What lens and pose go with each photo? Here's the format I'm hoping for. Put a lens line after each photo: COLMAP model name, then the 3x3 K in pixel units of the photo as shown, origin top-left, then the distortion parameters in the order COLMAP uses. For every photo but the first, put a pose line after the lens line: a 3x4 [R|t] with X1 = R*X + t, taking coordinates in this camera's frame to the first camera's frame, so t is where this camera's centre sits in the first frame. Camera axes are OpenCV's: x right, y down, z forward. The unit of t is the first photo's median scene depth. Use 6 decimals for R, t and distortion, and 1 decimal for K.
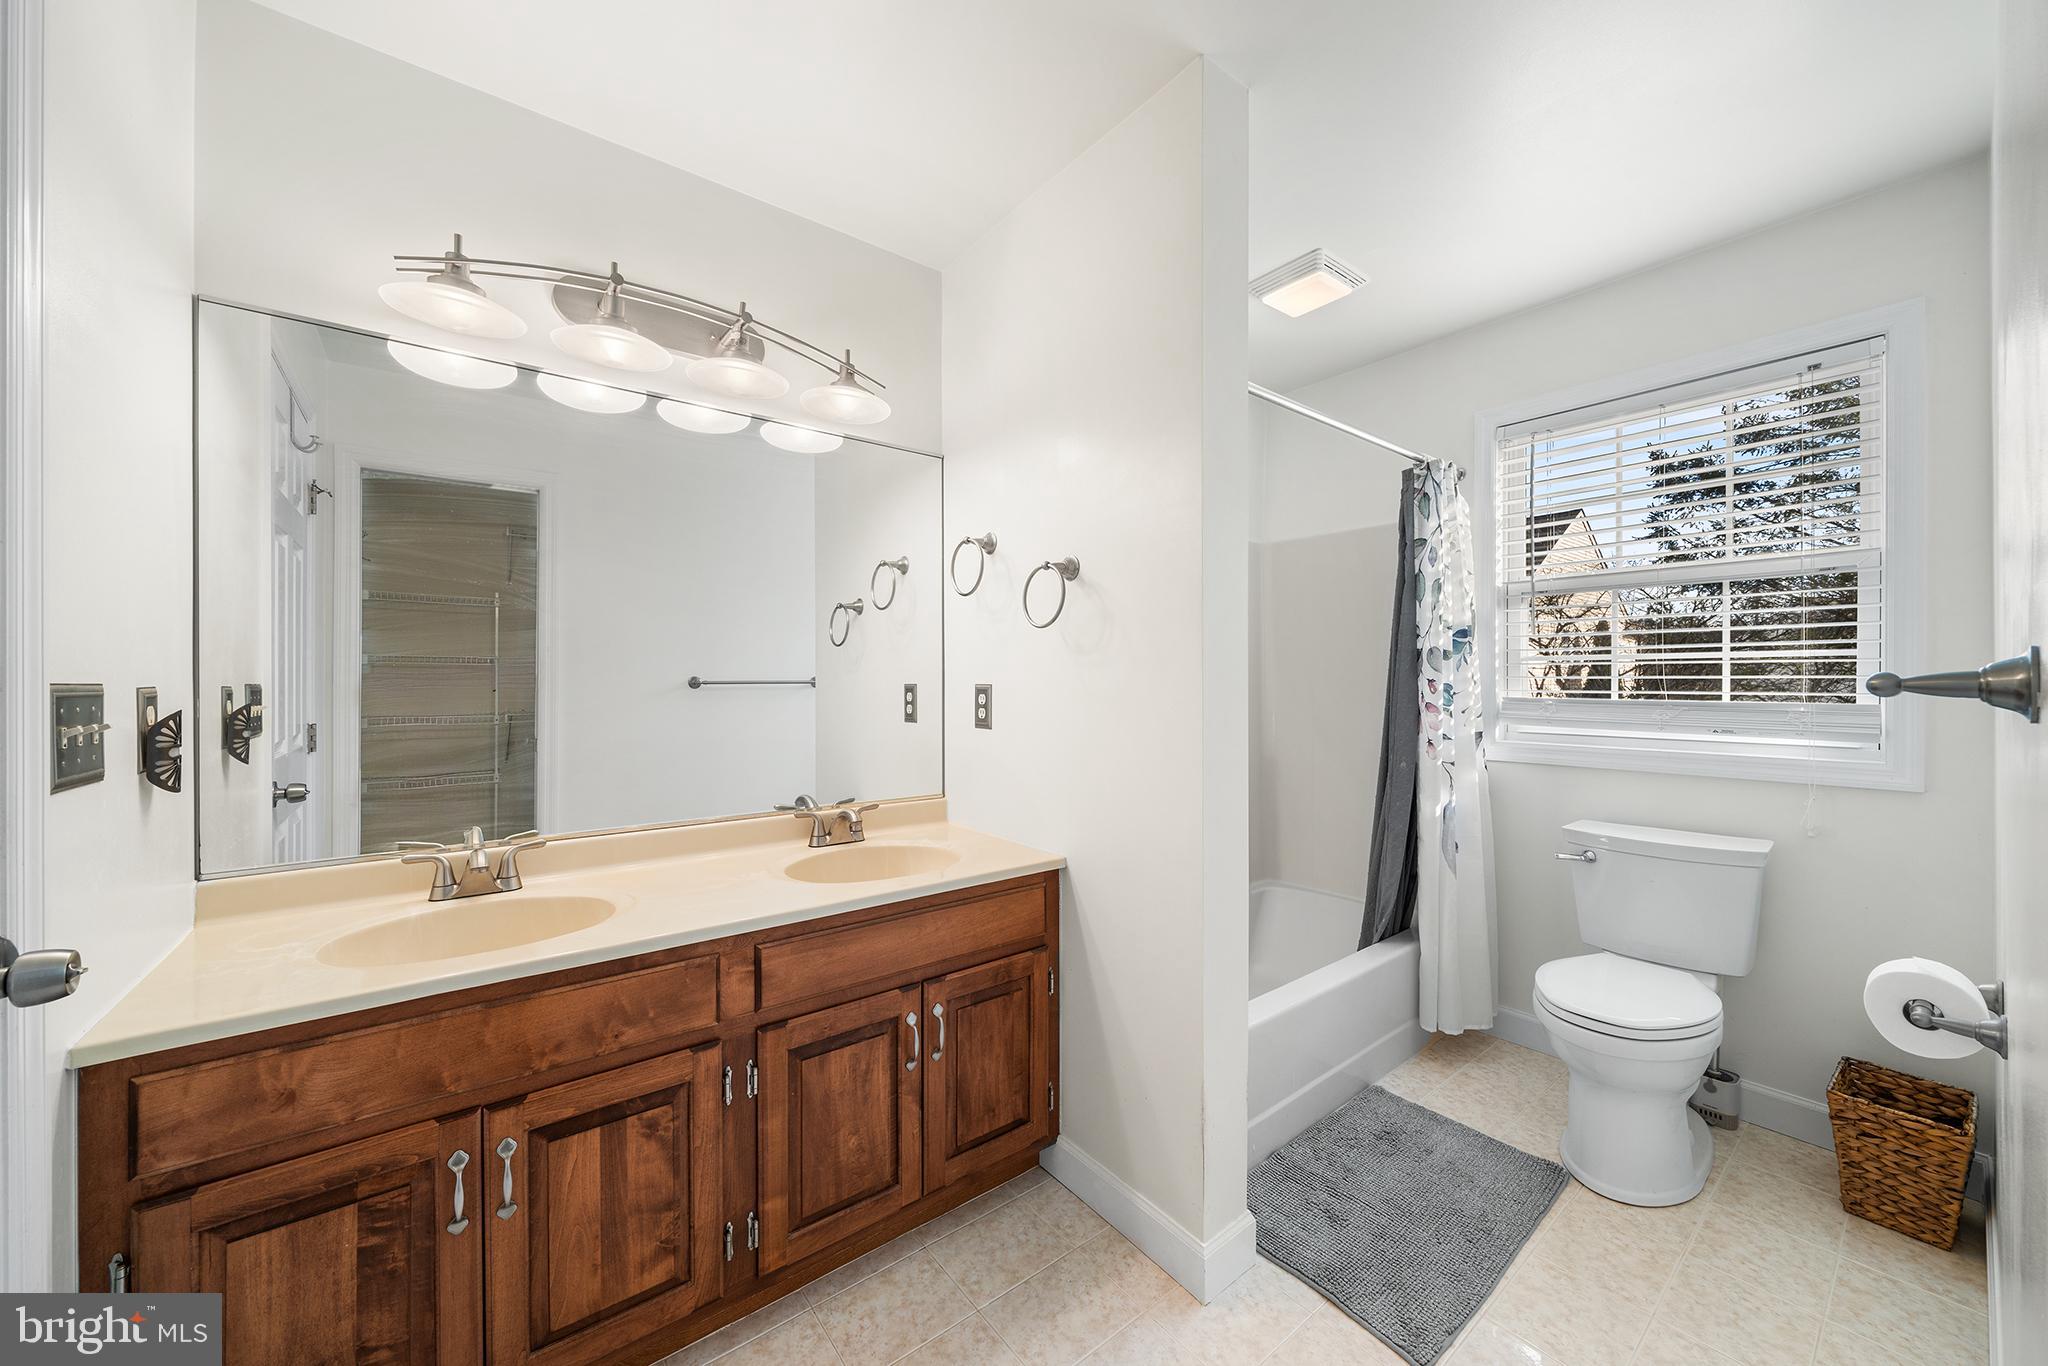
lens RADIAL K [[788.8, 0, 1024.0], [0, 788.8, 683.0], [0, 0, 1]] dist [-0.000569, -0.000106]
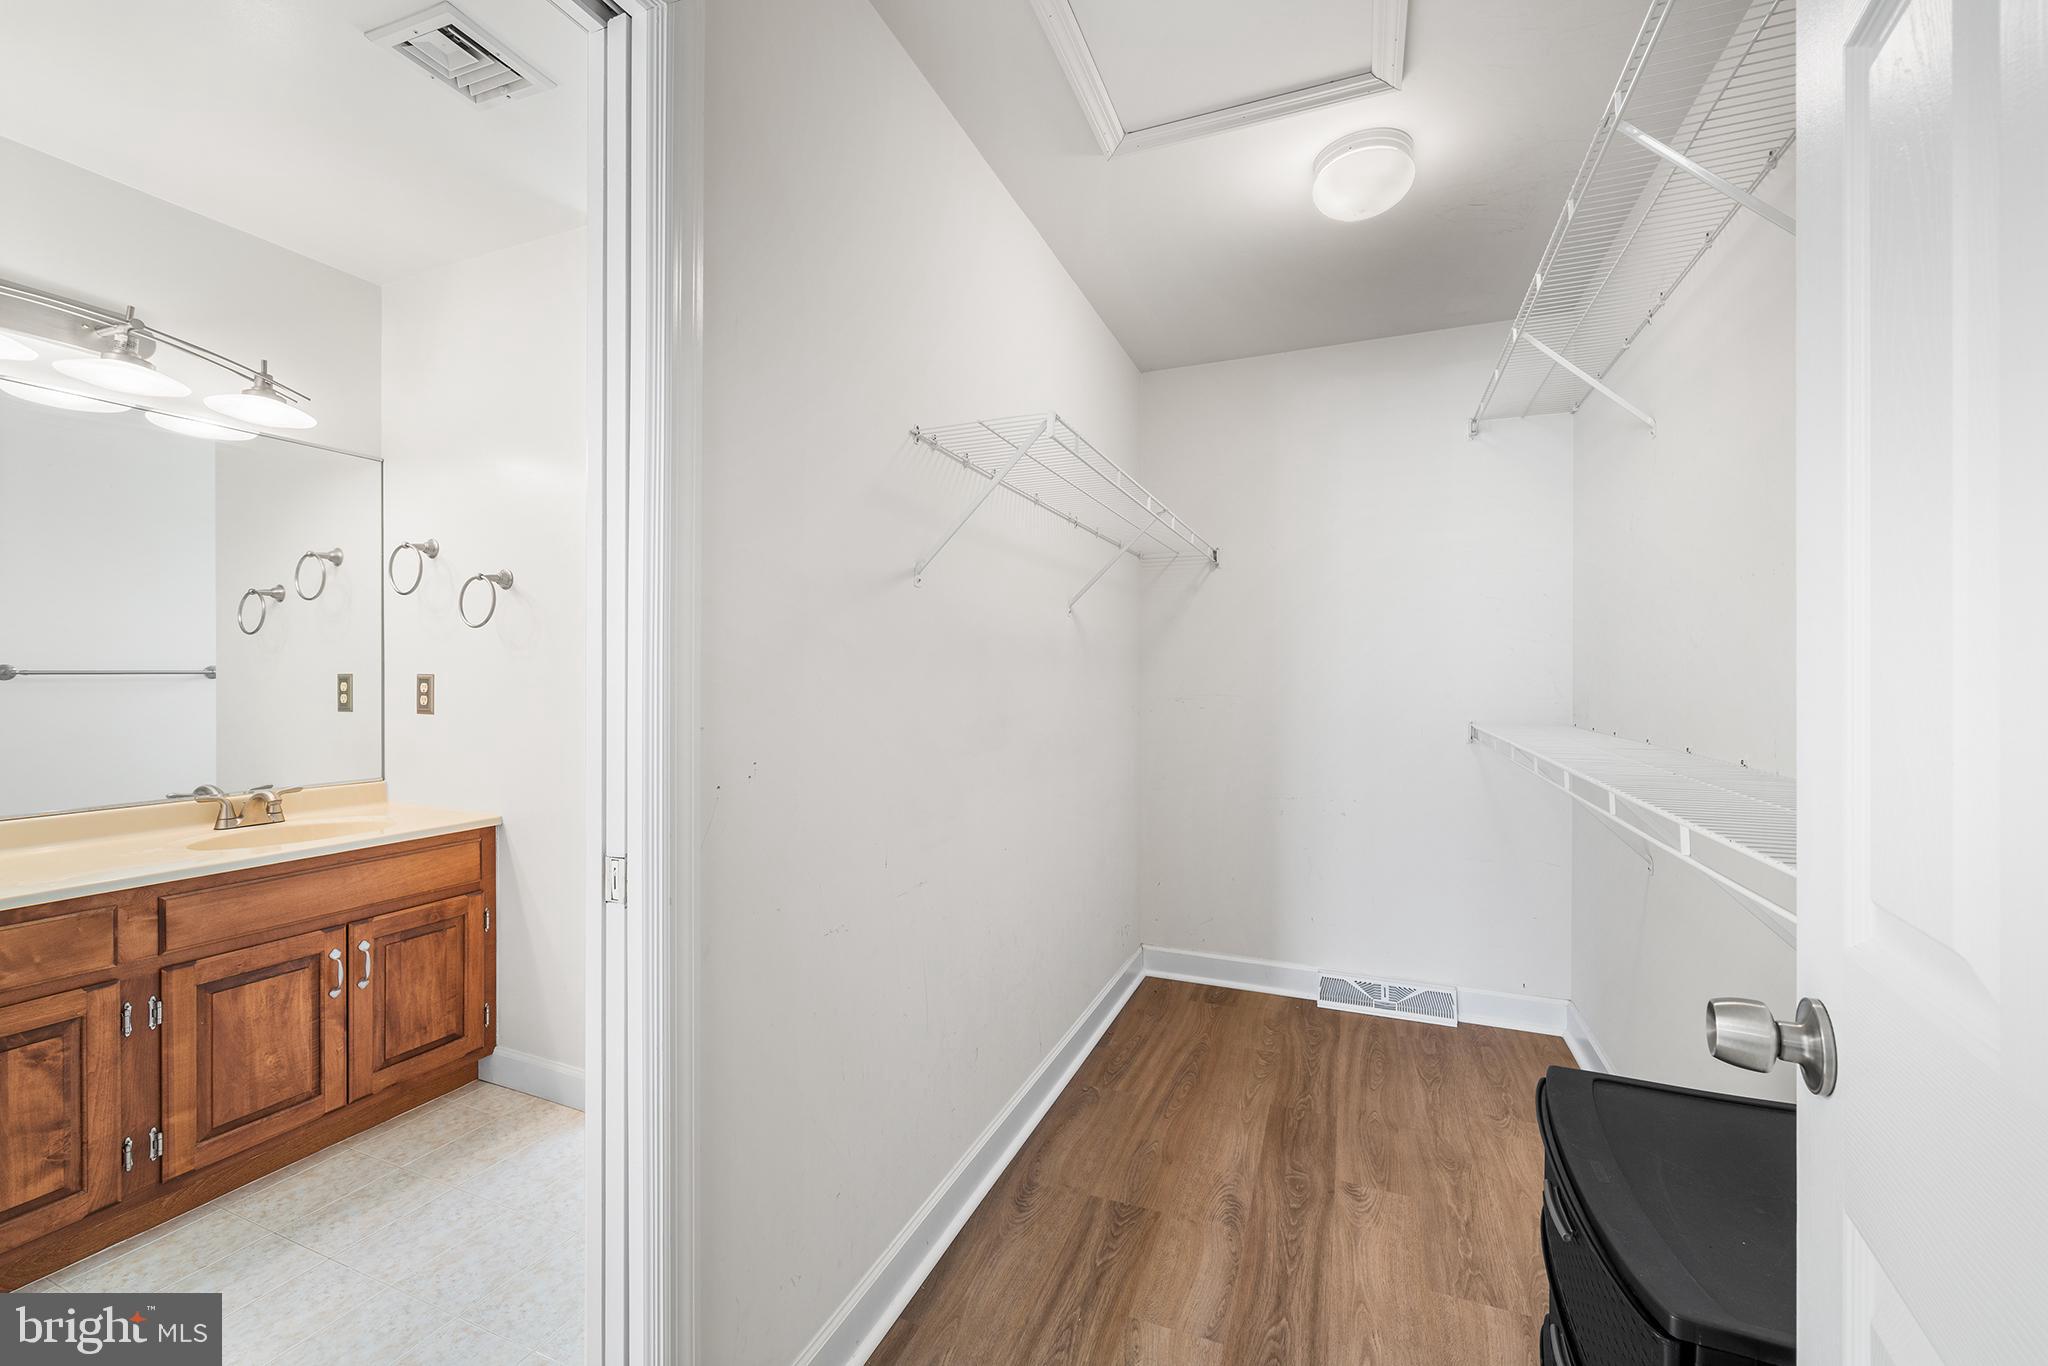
lens RADIAL K [[819.9, 0, 1018.9], [0, 819.9, 677.7], [0, 0, 1]] dist [-0.002317, 0.001196]
pose [[0.864775, 0.000679, 0.502159, 0.127167], [-0.001954, 0.999996, 0.002013, 0.003539], [-0.502156, -0.002722, 0.864773, -0.579642]]
